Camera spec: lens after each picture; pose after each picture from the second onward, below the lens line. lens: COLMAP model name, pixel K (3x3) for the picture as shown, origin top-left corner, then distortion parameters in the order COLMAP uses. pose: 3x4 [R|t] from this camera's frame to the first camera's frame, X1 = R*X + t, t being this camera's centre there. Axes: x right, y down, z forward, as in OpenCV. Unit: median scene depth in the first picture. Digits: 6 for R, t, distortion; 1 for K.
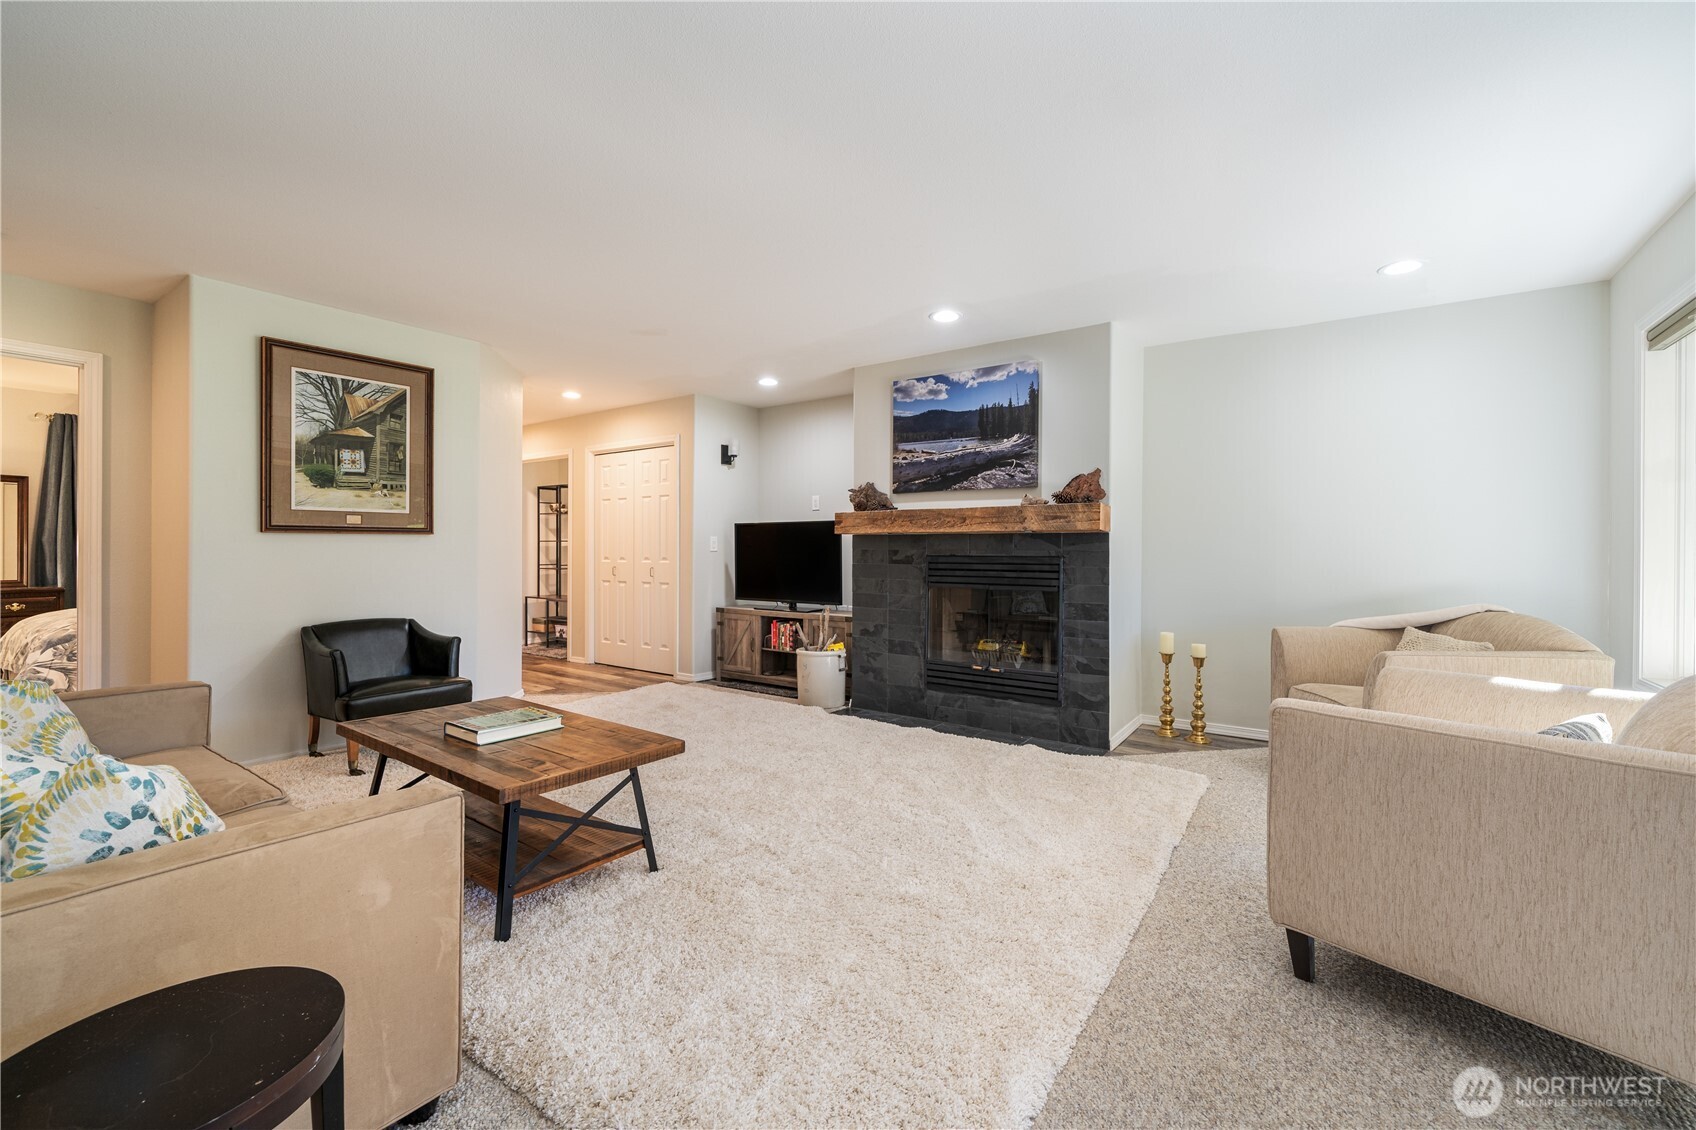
lens RADIAL K [[698.1, 0, 857.9], [0, 698.1, 550.8], [0, 0, 1]] dist [0.000036, 0.000169]
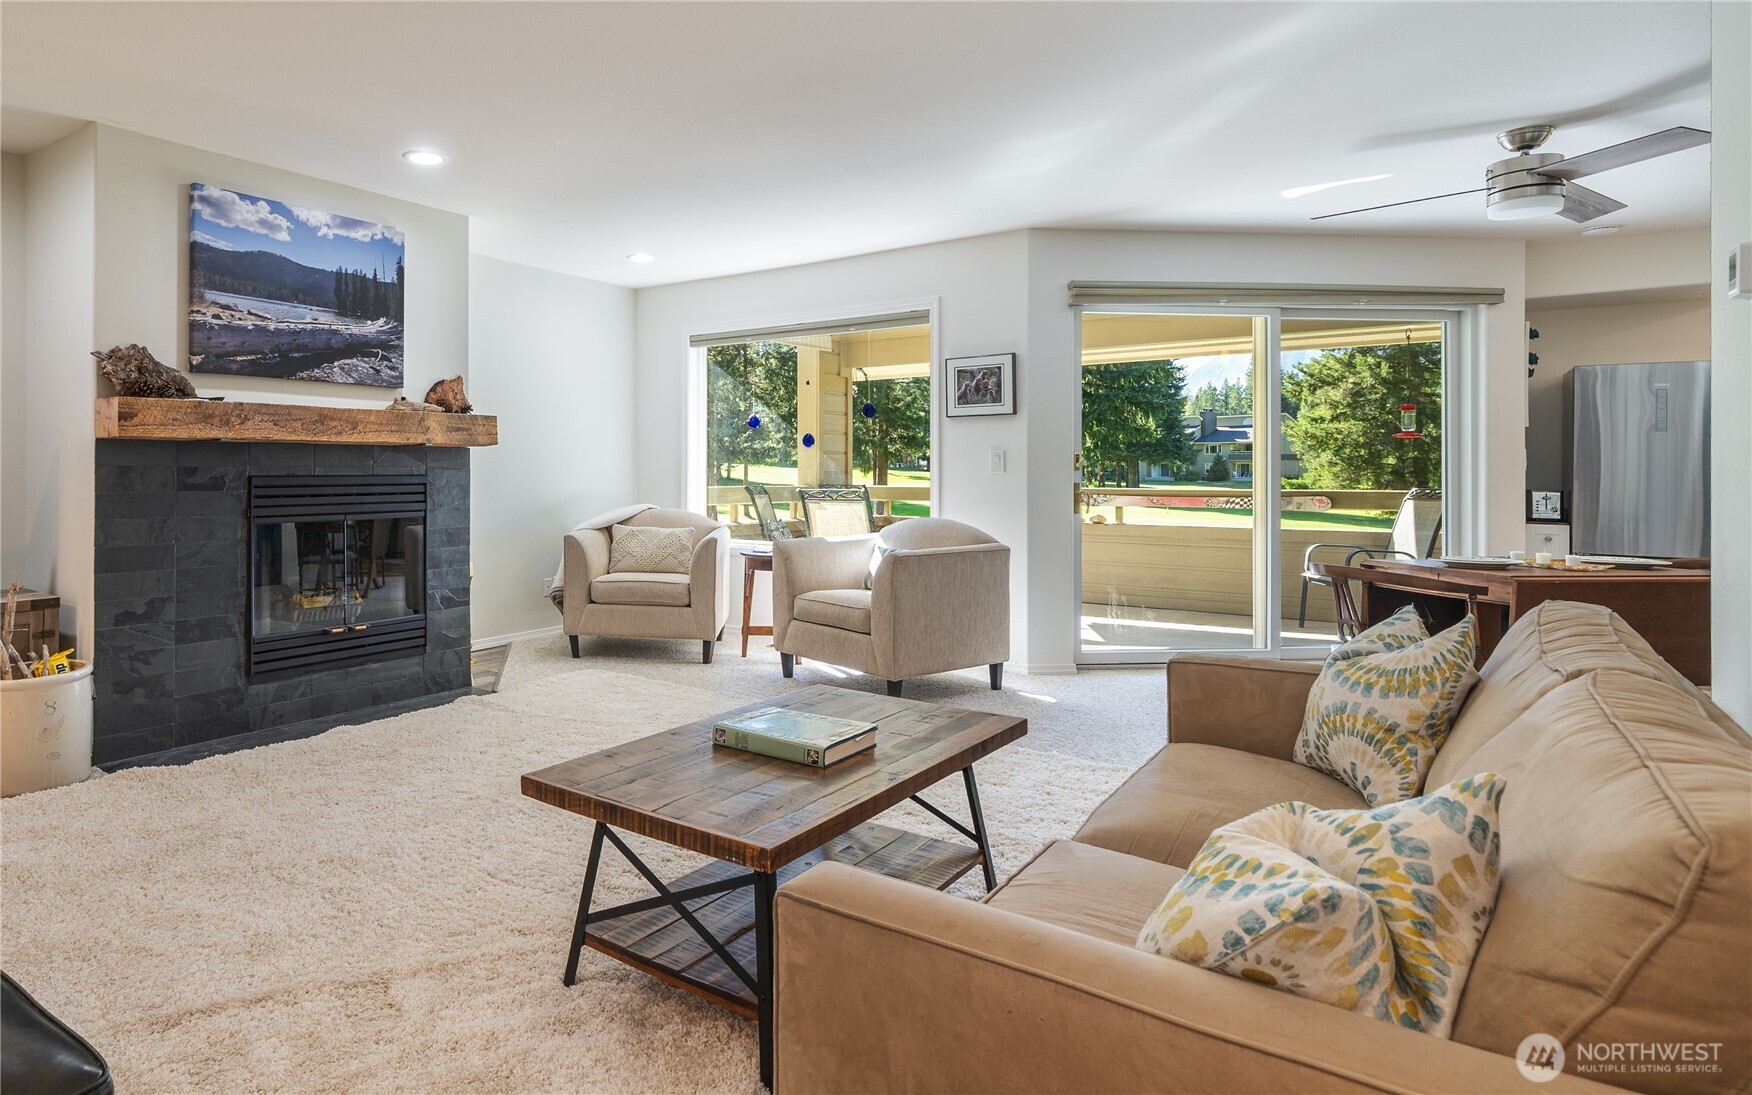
lens RADIAL K [[982.7, 0, 649.4], [0, 982.7, 467.2], [0, 0, 1]] dist [-0.007128, -0.000656]
pose [[0.085938, -0.002937, 0.996296, -0.834225], [-0.001132, 0.999995, 0.003046, -0.004563], [-0.996300, -0.001390, 0.085934, 0.610933]]
